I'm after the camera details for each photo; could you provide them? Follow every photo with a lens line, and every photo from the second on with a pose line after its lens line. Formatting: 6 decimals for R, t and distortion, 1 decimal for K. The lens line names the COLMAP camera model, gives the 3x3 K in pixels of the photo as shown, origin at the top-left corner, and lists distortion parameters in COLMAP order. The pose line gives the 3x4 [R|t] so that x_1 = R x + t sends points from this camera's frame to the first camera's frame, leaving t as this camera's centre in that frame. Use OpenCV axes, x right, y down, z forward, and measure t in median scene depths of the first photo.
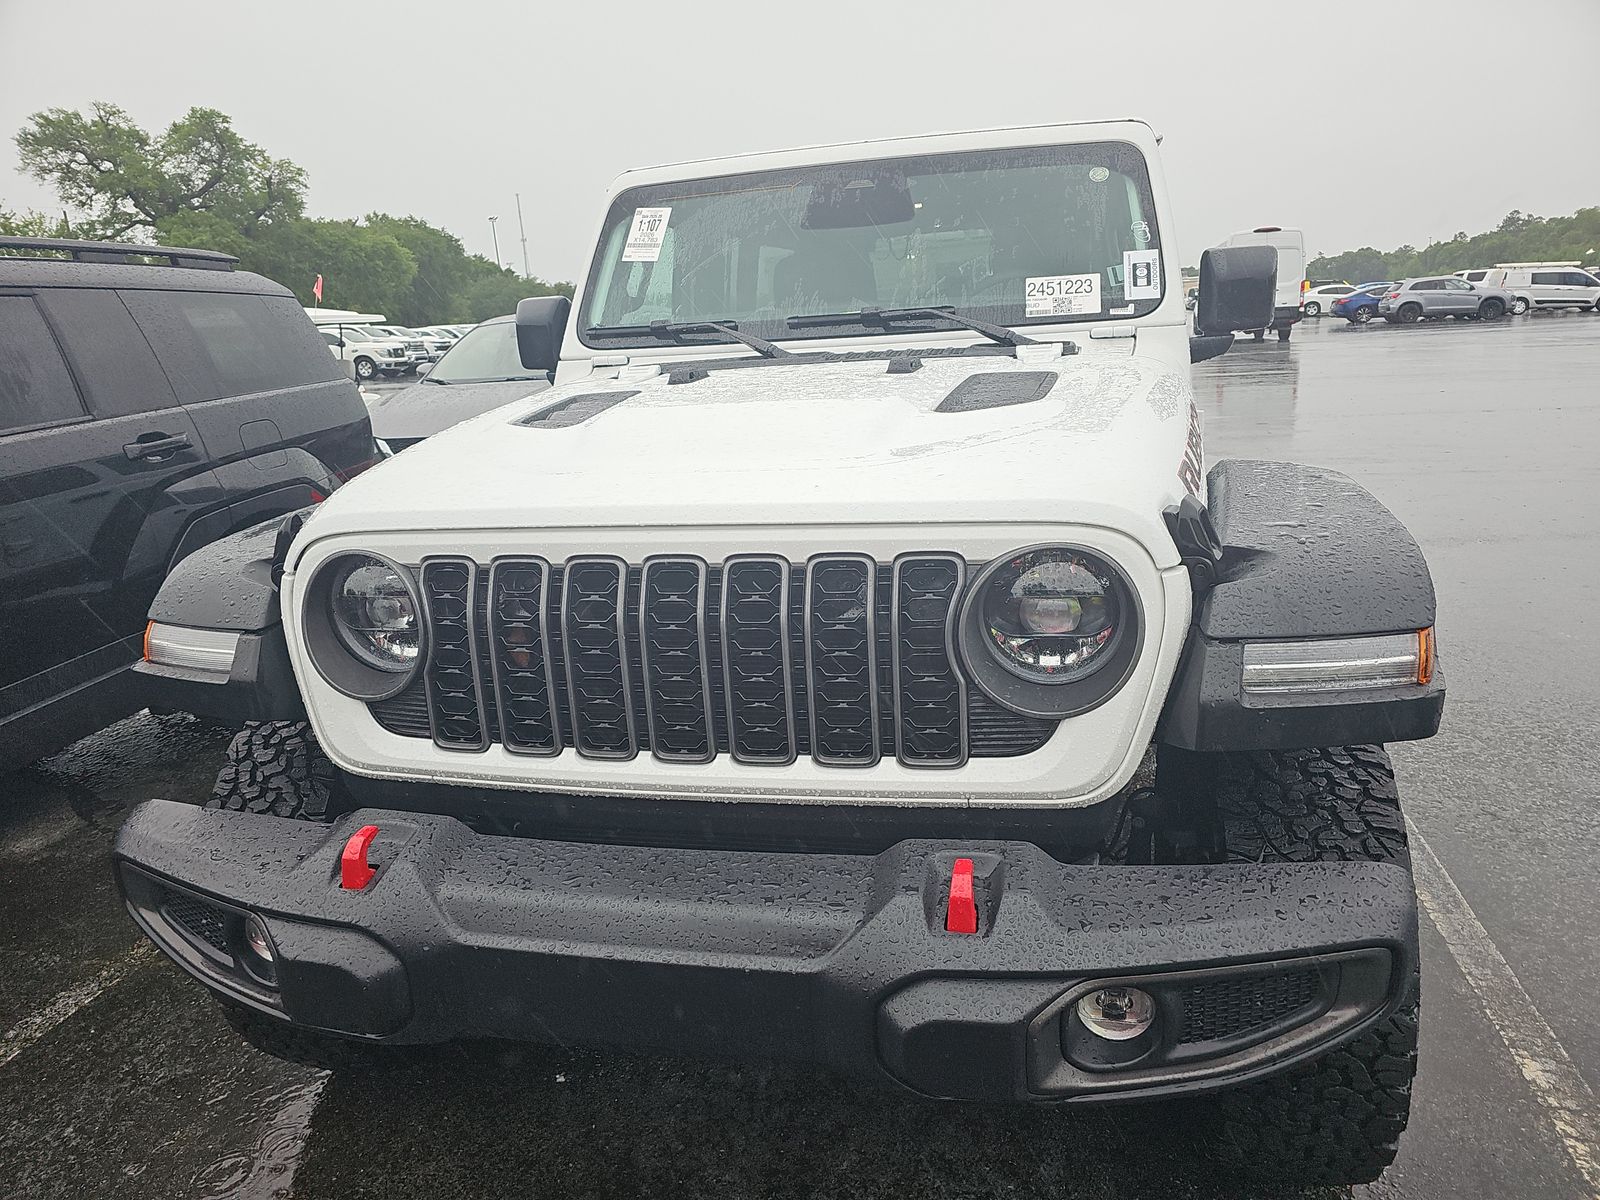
lens RADIAL K [[1096.5, 0, 766.4], [0, 1096.5, 575.0], [0, 0, 1]] dist [0.053904, -0.065484]
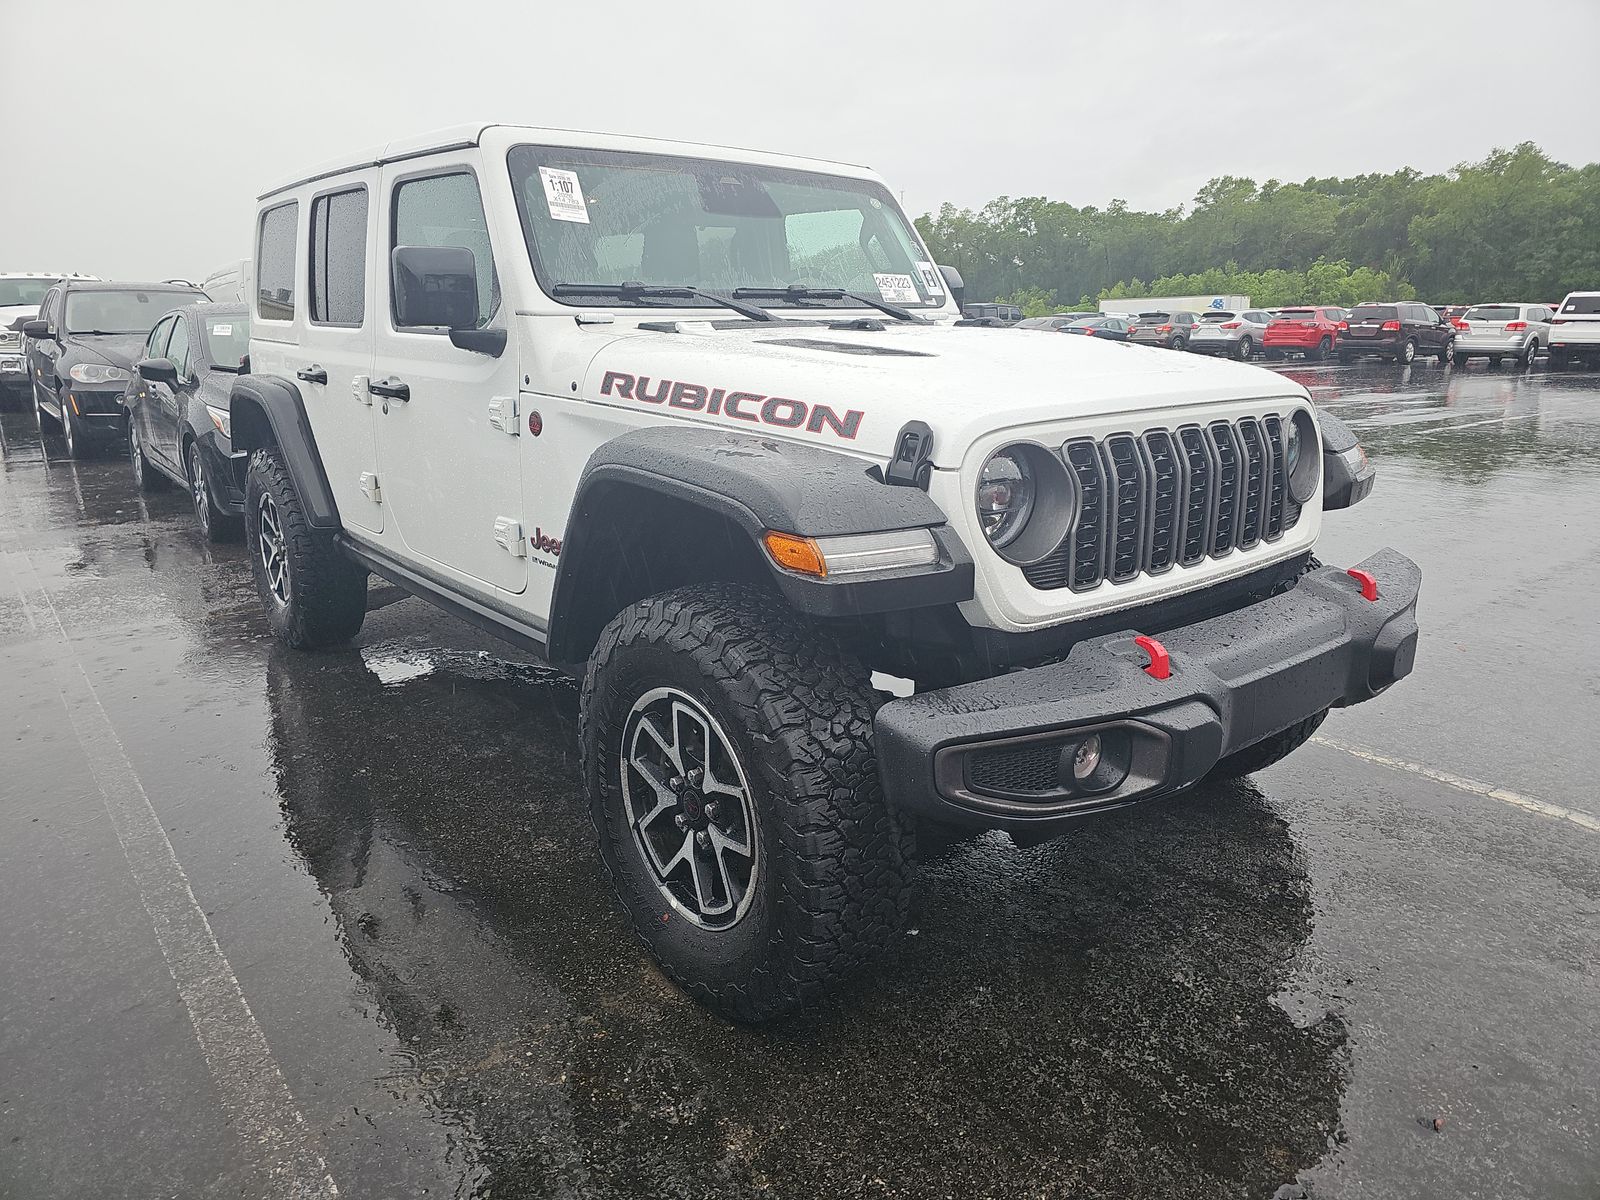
lens RADIAL K [[1096.5, 0, 766.4], [0, 1096.5, 575.0], [0, 0, 1]] dist [0.053904, -0.065484]
pose [[0.592456, -0.123396, 0.796096, -1.482142], [0.151144, 0.987677, 0.040610, 0.031491], [-0.791297, 0.096266, 0.603806, 0.504861]]
